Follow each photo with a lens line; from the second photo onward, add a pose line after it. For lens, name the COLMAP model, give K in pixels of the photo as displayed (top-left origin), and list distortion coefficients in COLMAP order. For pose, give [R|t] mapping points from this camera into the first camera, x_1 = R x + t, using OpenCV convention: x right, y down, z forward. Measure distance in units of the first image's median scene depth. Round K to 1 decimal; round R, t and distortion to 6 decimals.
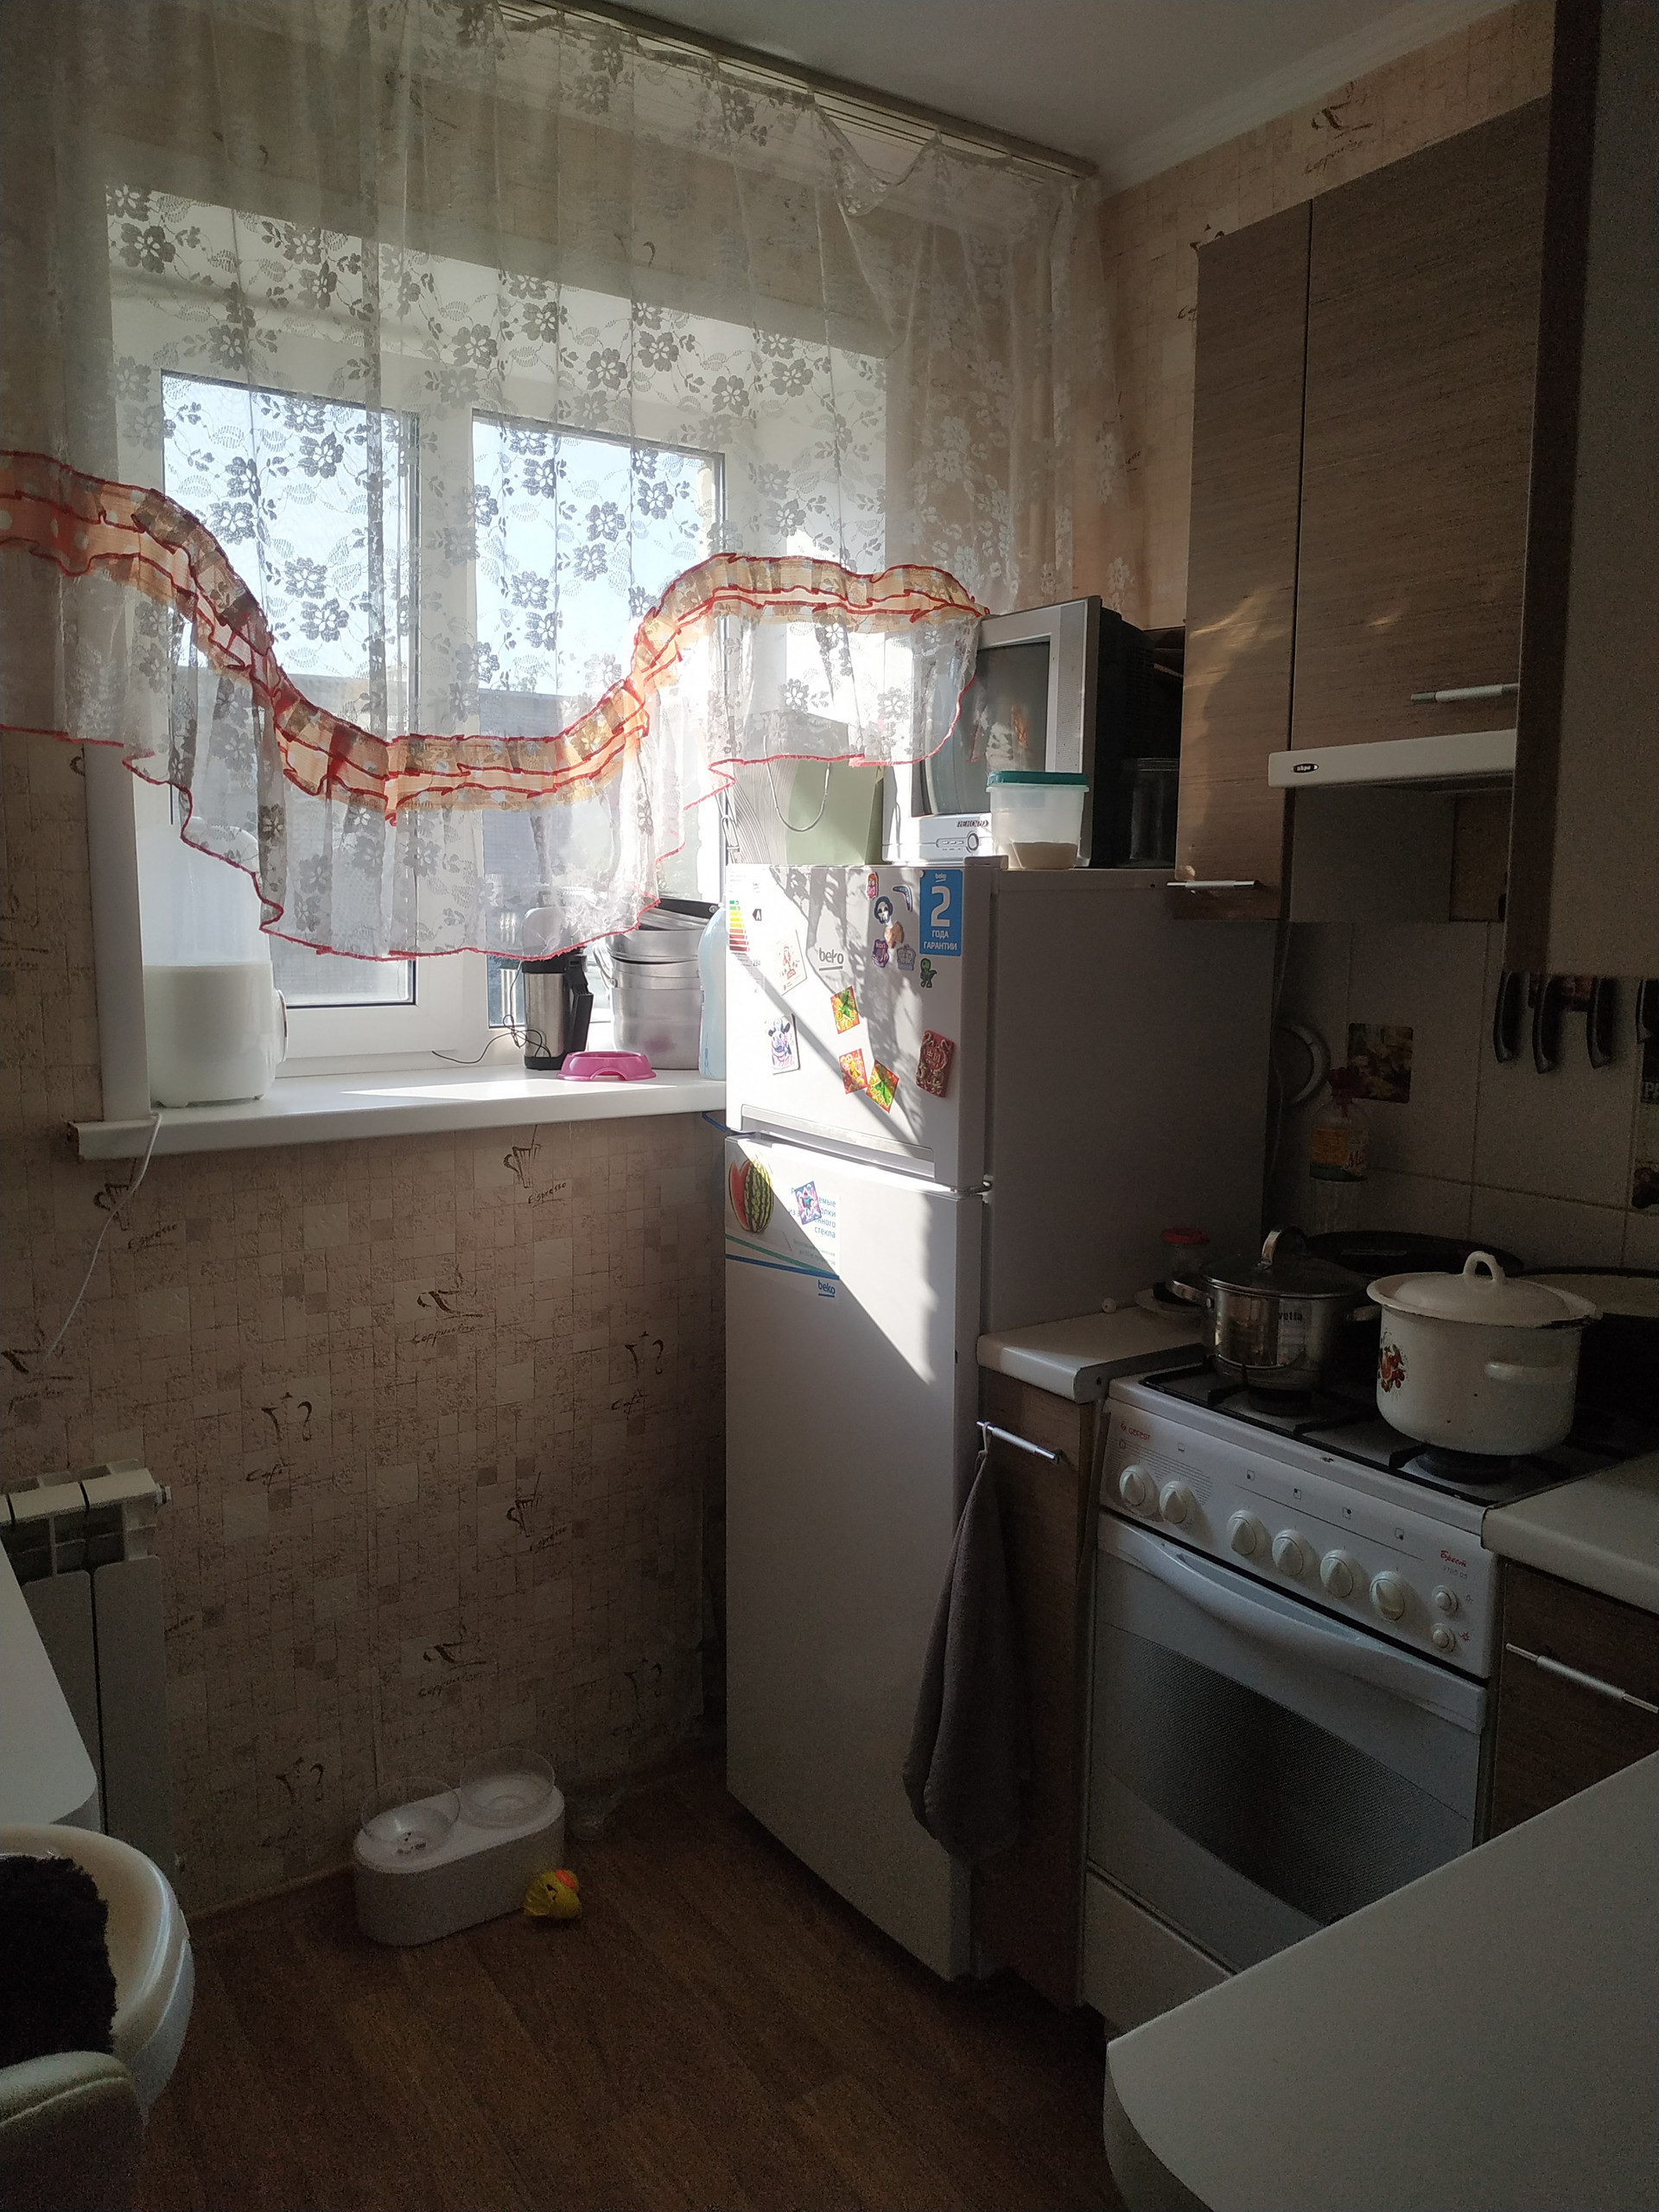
lens RADIAL K [[1617.5, 0, 818.6], [0, 1617.5, 1096.3], [0, 0, 1]] dist [0.032264, -0.064972]
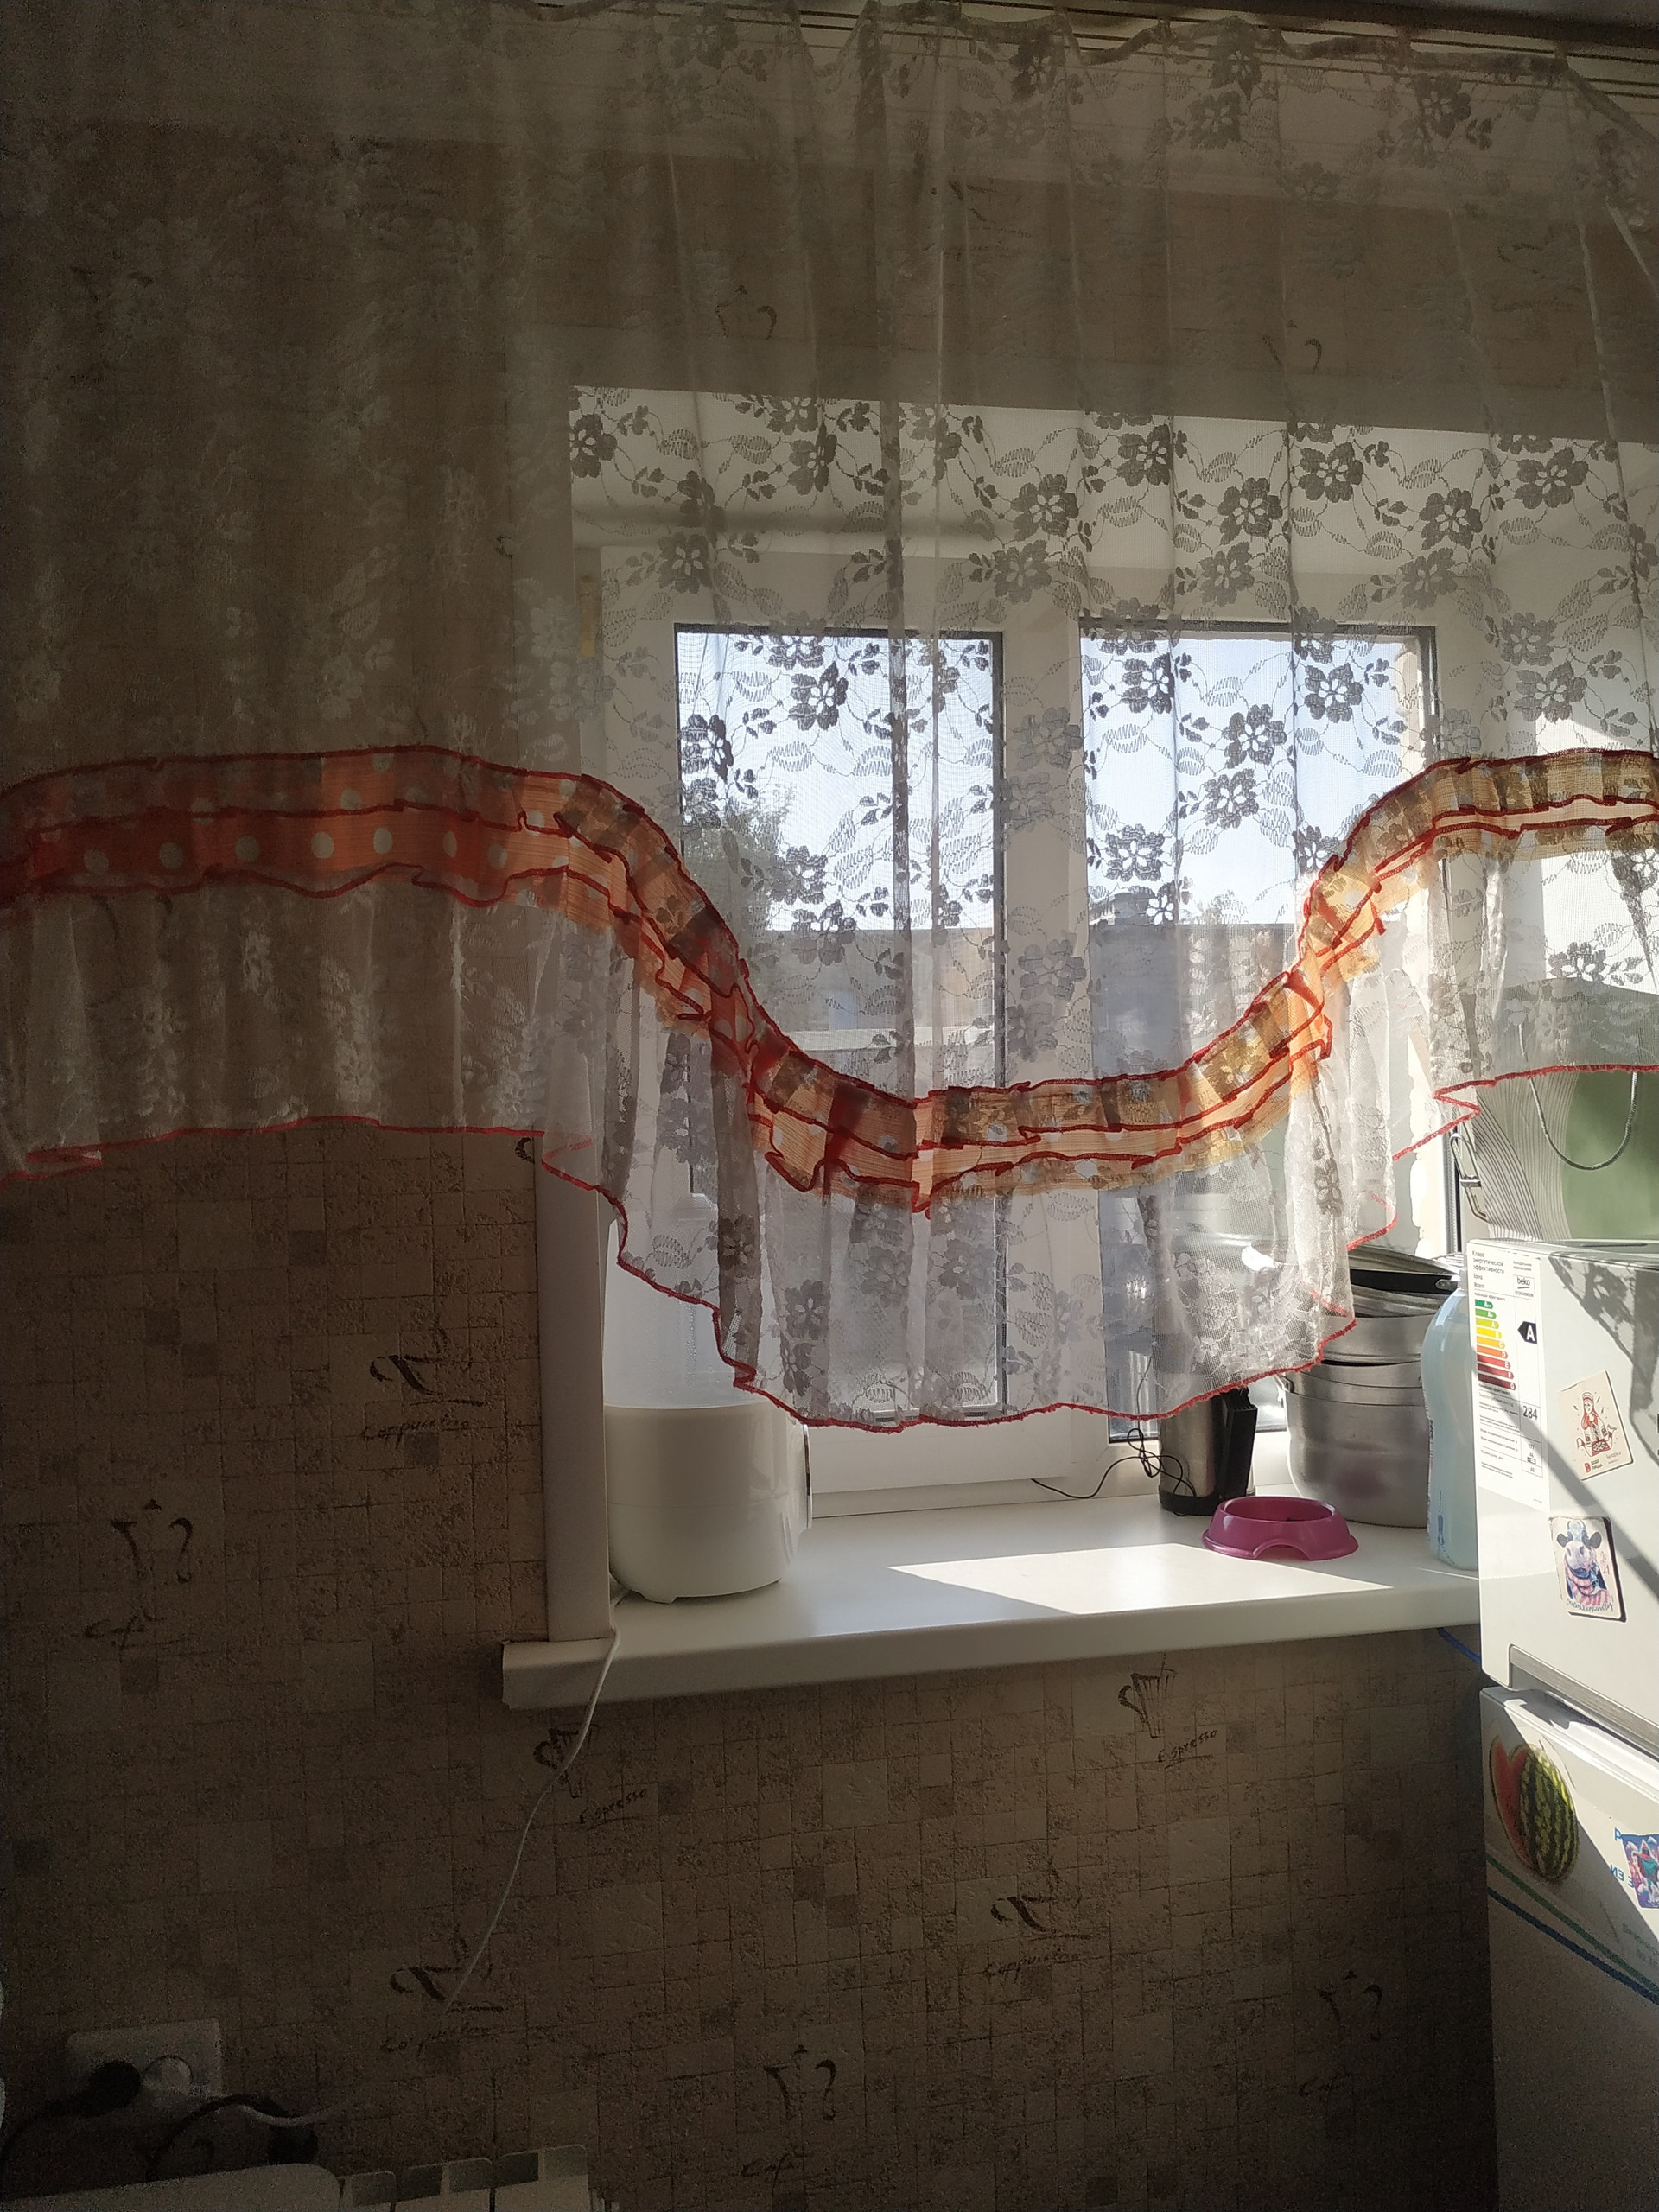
lens RADIAL K [[1617.5, 0, 823.4], [0, 1617.5, 1112.4], [0, 0, 1]] dist [0.032264, -0.064972]
pose [[0.915707, -0.040122, -0.399839, -0.034981], [-0.011921, 0.991853, -0.126829, -0.119920], [0.401670, 0.120905, 0.907768, 0.358383]]
